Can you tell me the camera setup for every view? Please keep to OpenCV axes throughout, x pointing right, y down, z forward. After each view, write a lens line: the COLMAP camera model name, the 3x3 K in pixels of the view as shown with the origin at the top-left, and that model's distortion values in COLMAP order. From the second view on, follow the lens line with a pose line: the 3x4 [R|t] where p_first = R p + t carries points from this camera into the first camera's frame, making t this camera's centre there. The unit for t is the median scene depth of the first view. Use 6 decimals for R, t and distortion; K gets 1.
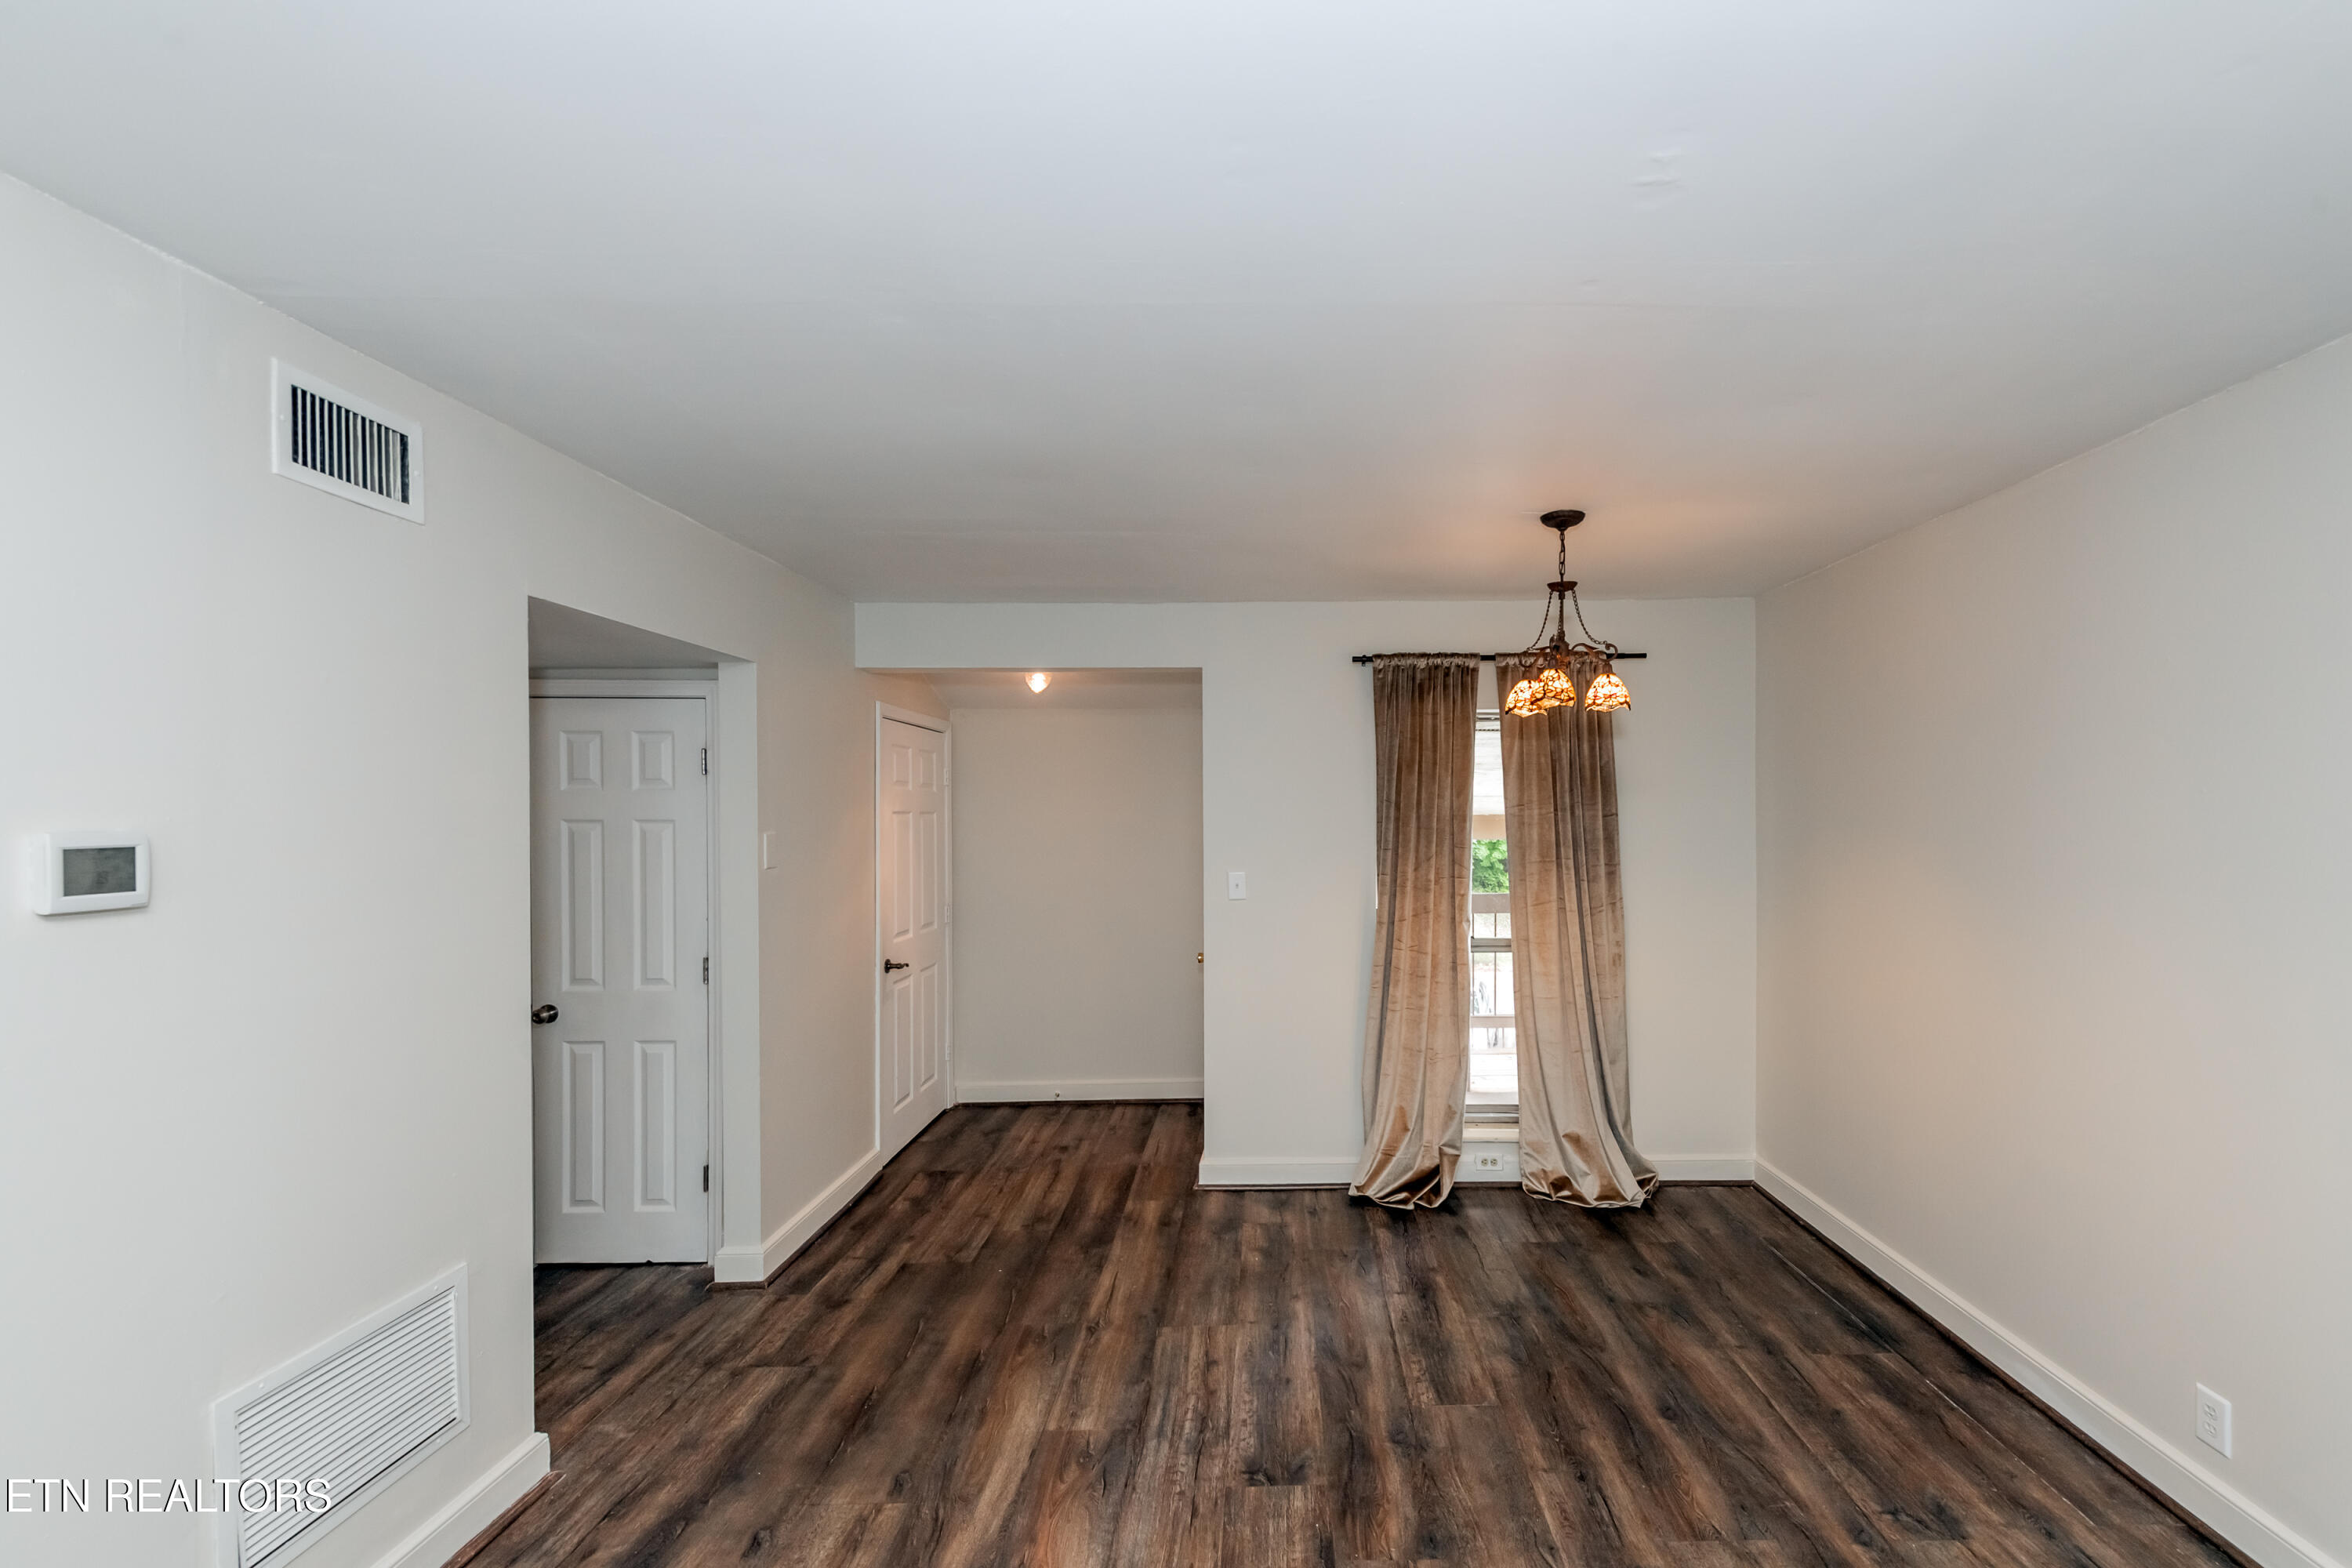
lens RADIAL K [[966.0, 0, 1283.9], [0, 966.0, 816.4], [0, 0, 1]] dist [0.002923, 0.000147]
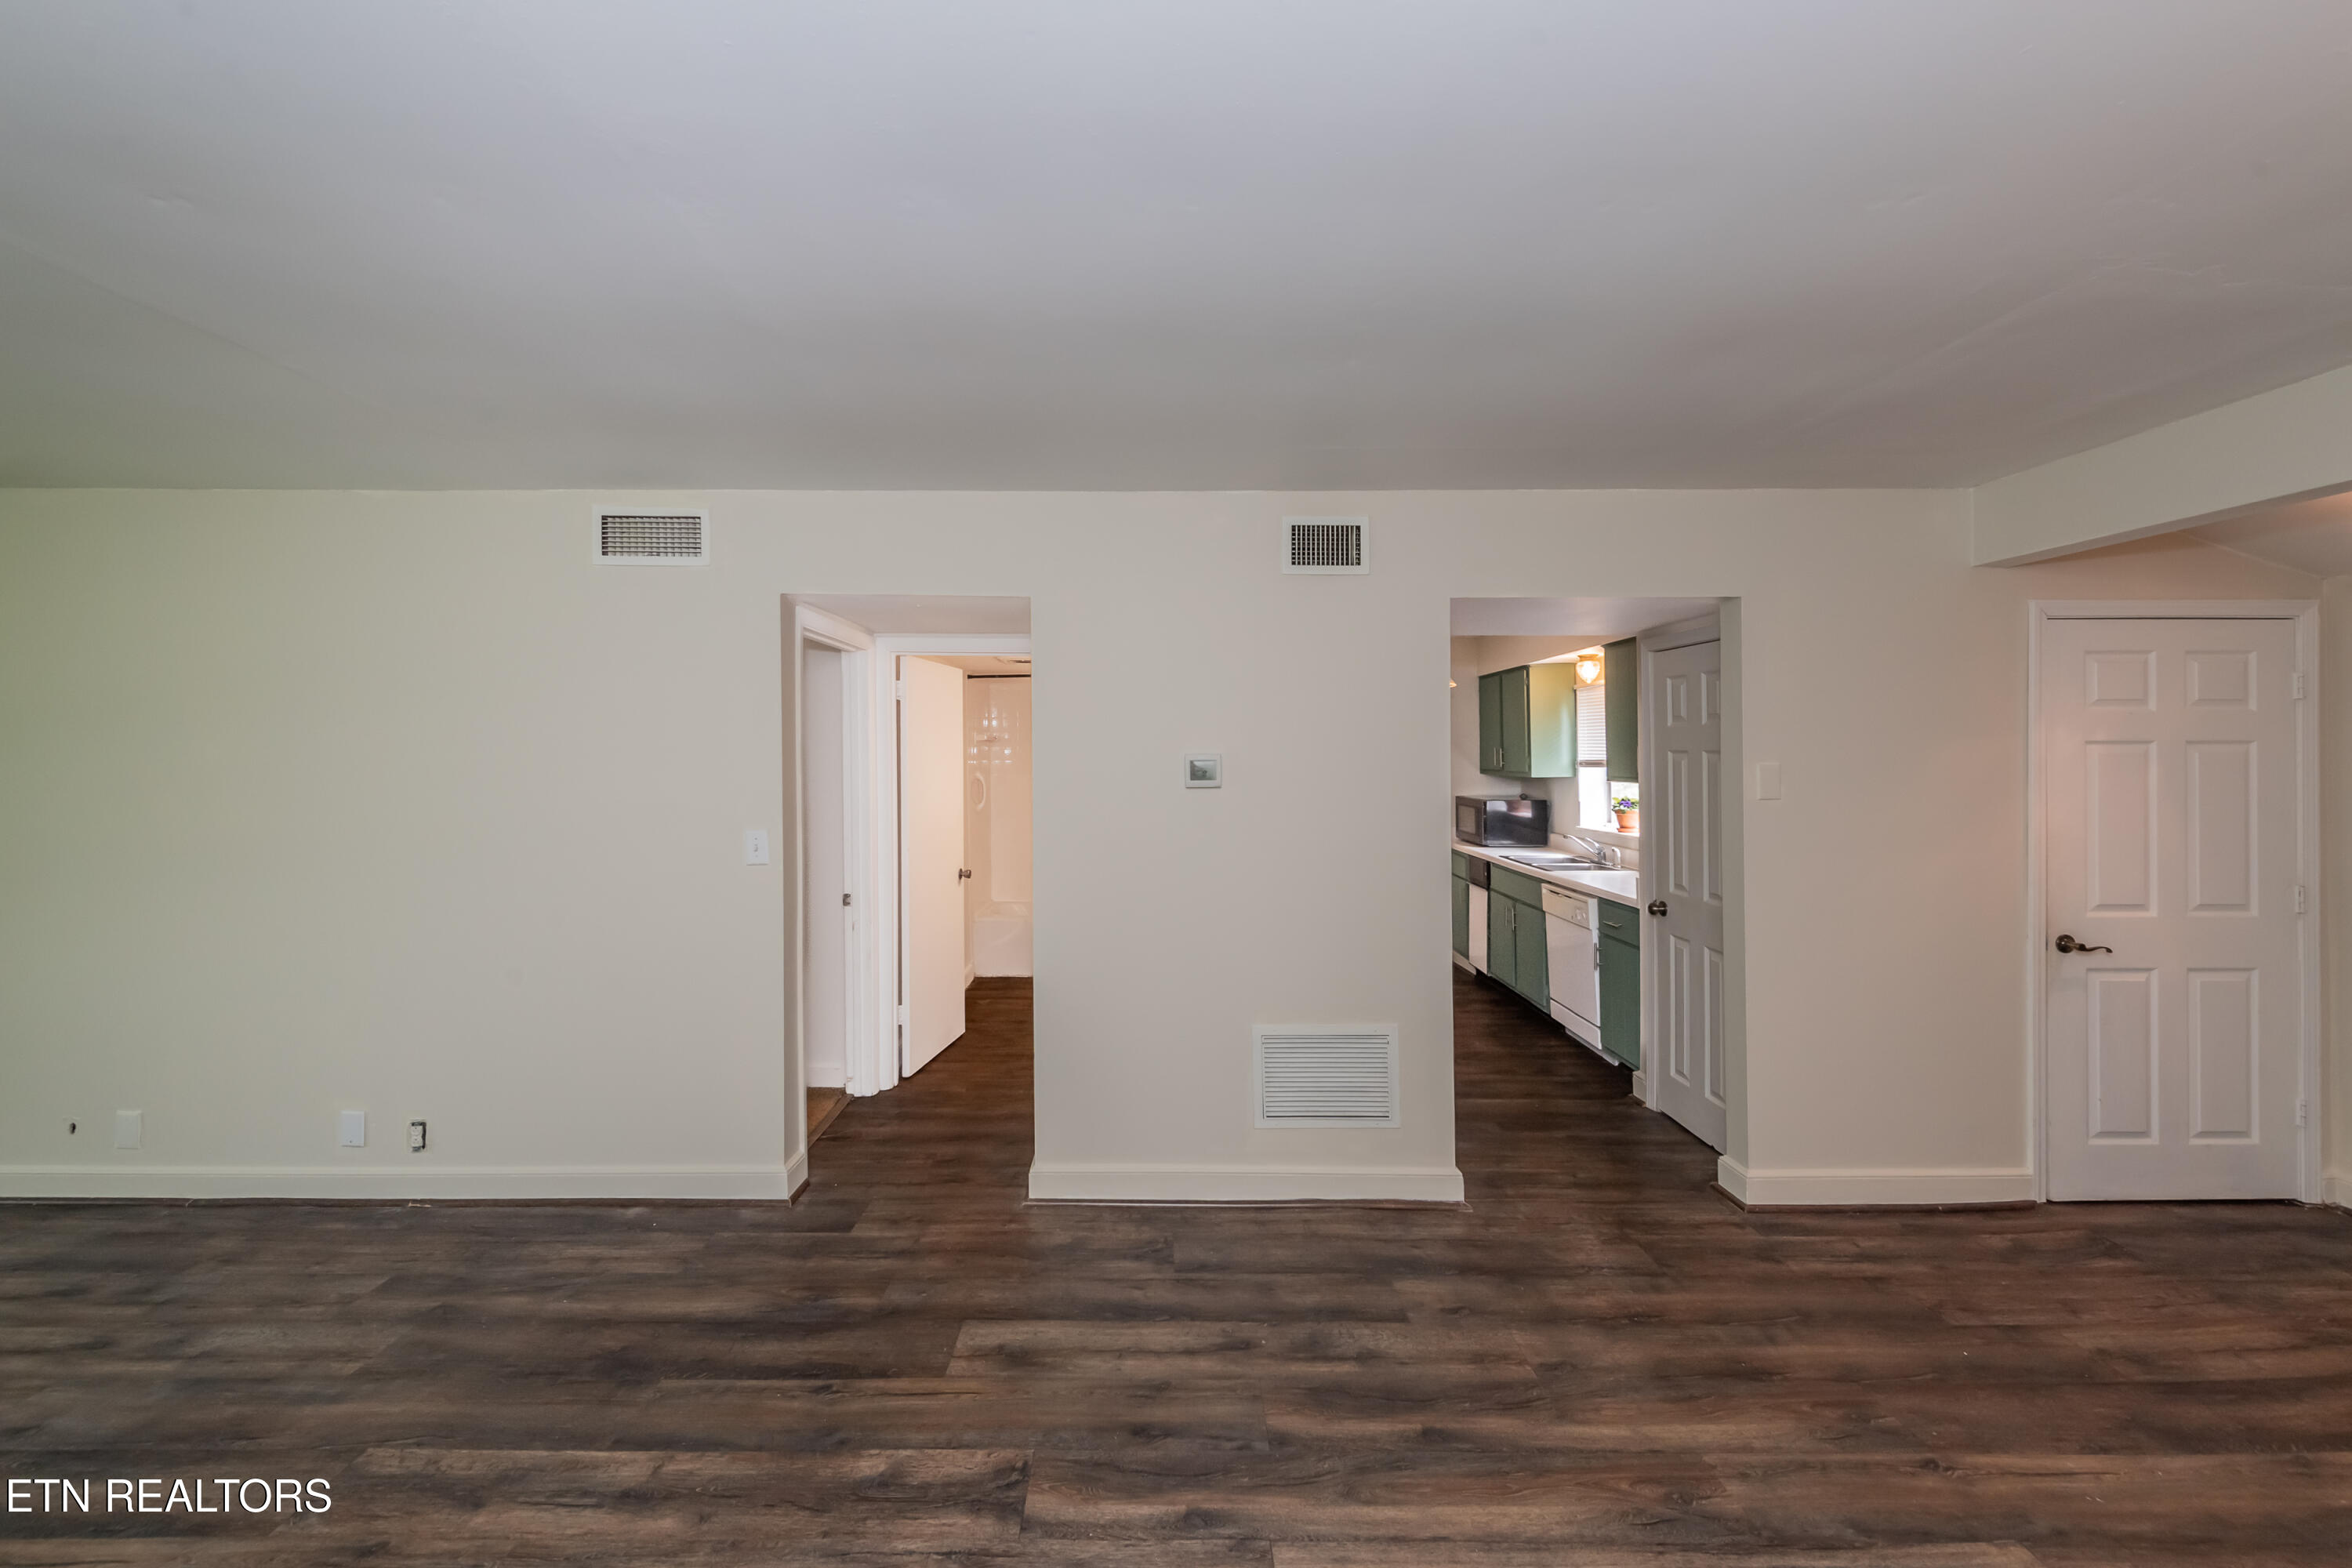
lens RADIAL K [[936.7, 0, 1177.0], [0, 936.7, 753.9], [0, 0, 1]] dist [0.007257, -0.001738]
pose [[-0.003090, 0.001069, -0.999995, 0.536305], [0.000304, 0.999999, 0.001068, 0.006604], [0.999995, -0.000301, -0.003090, 0.482070]]
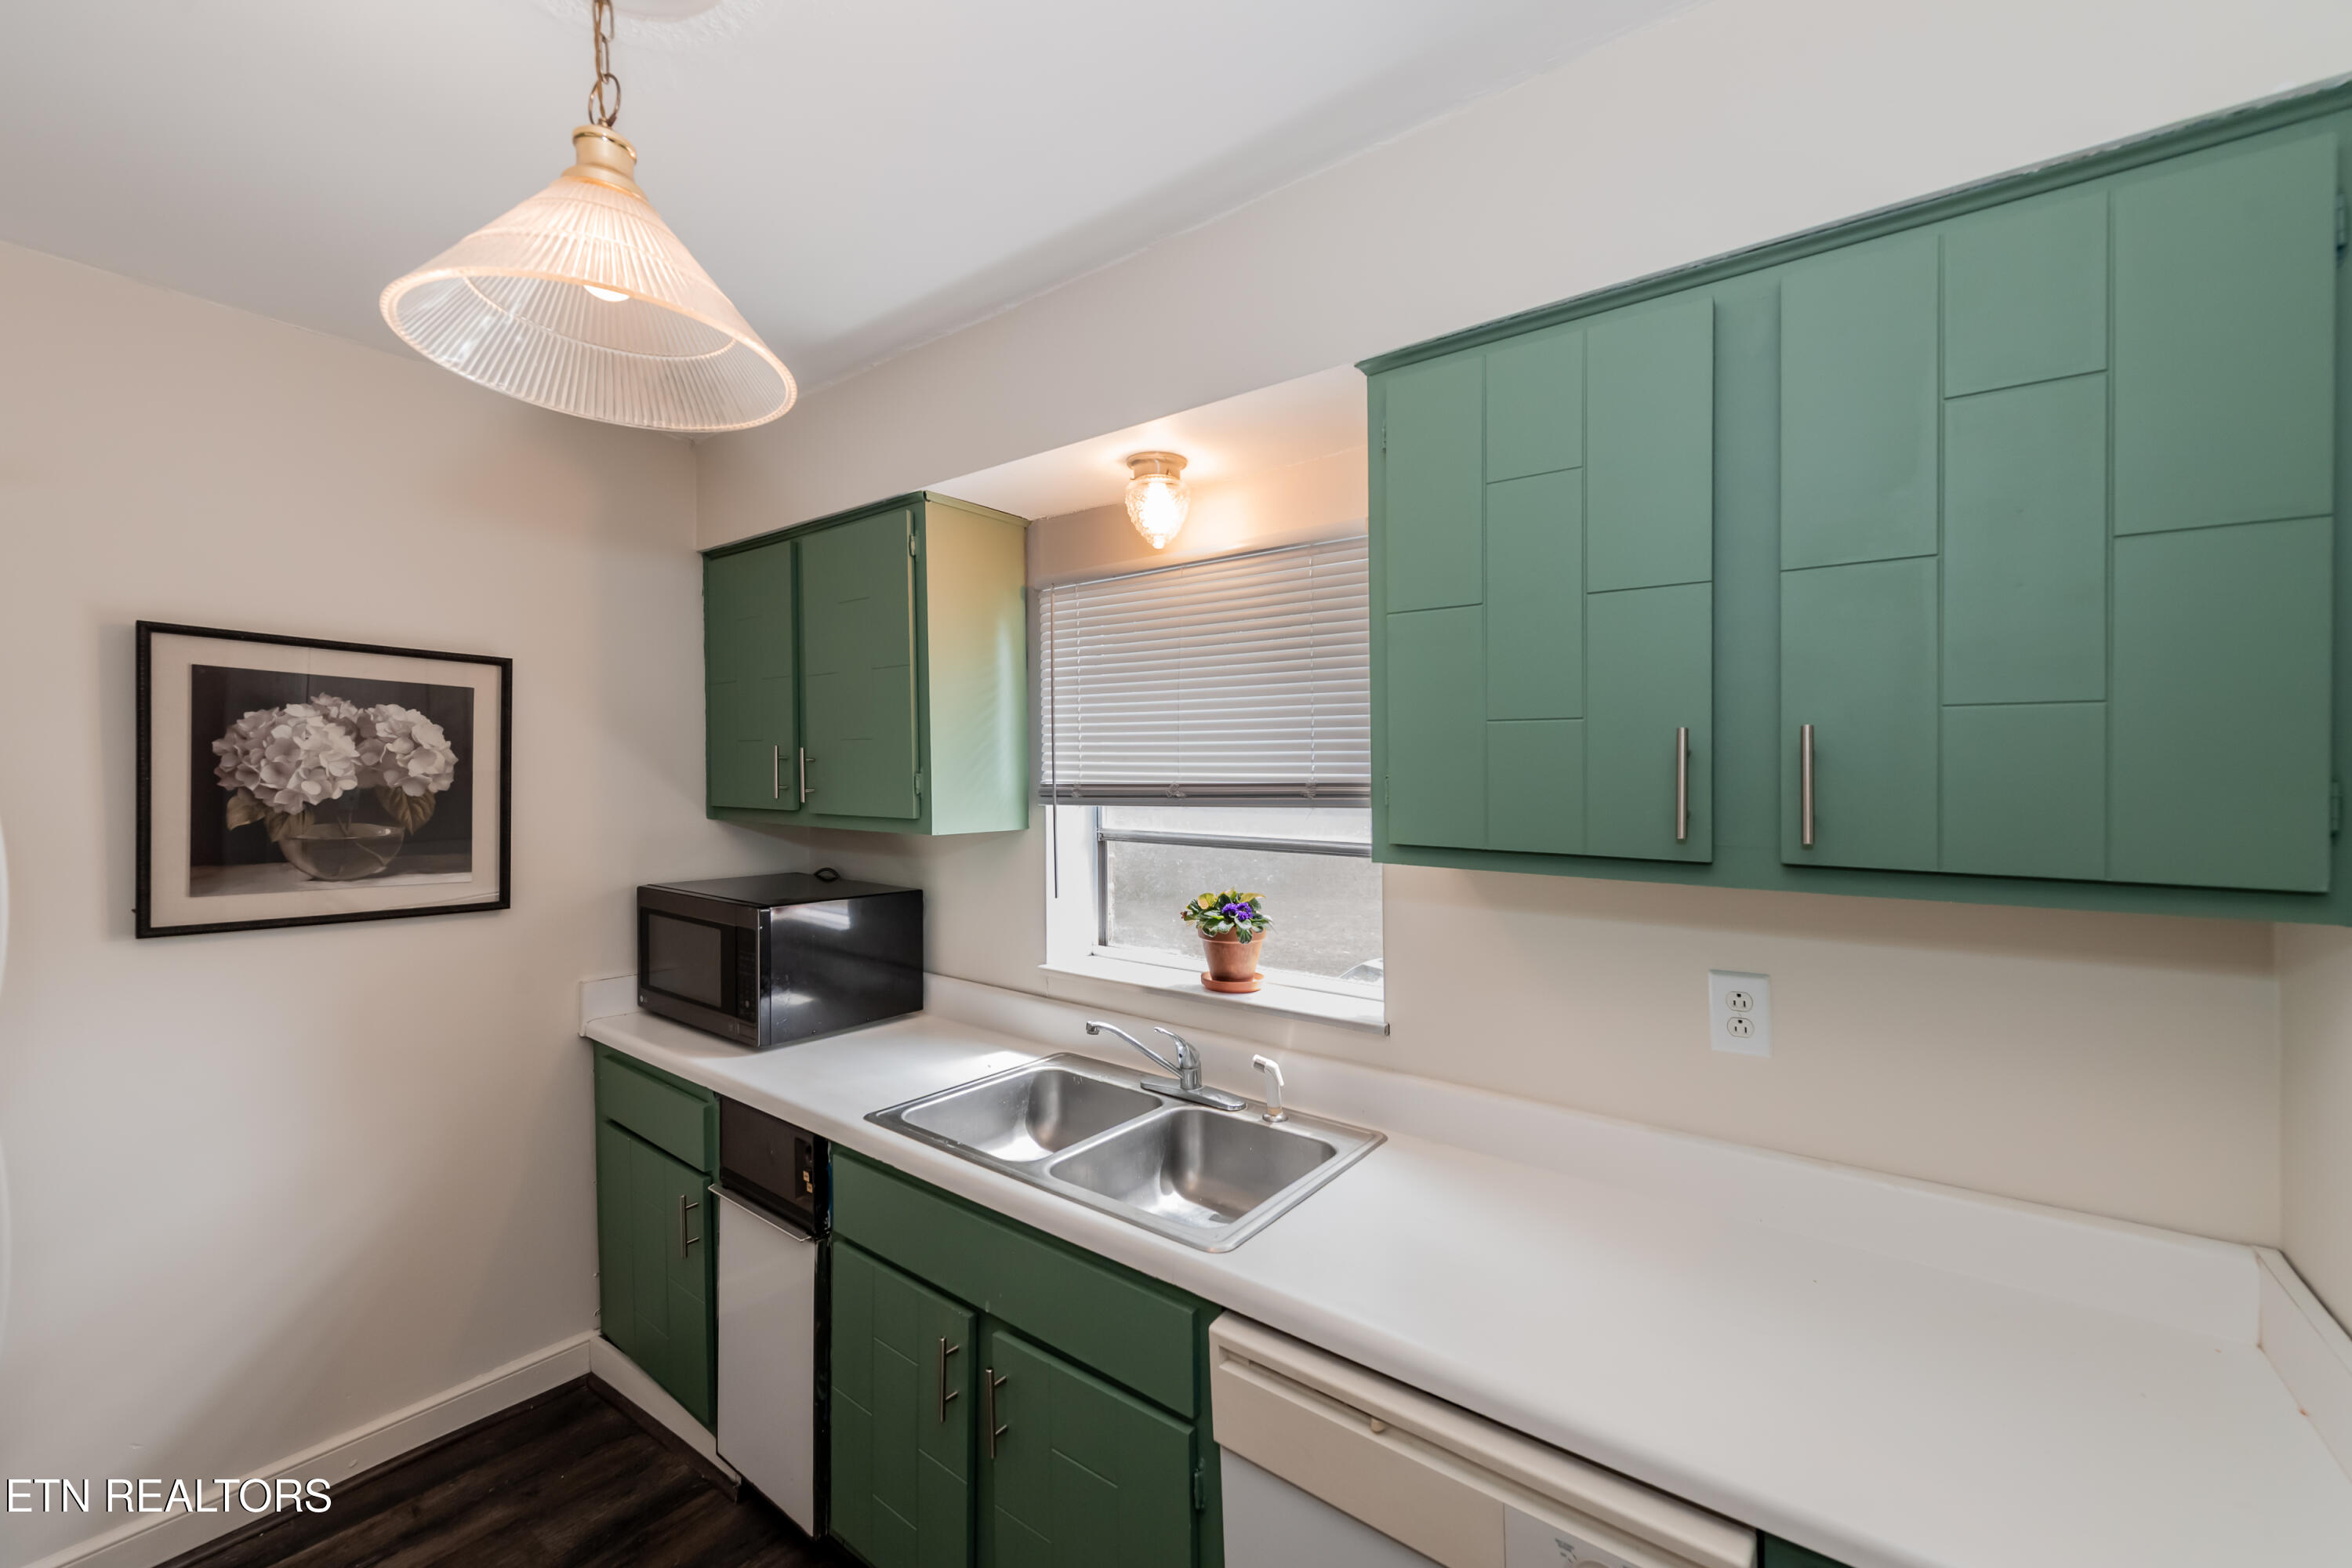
lens RADIAL K [[936.7, 0, 1168.1], [0, 936.7, 784.7], [0, 0, 1]] dist [0.007257, -0.001738]
pose [[0.784791, 0.016687, -0.619536, -1.173131], [-0.014168, 0.999859, 0.008984, 0.015979], [0.619598, 0.001727, 0.784917, 0.873537]]
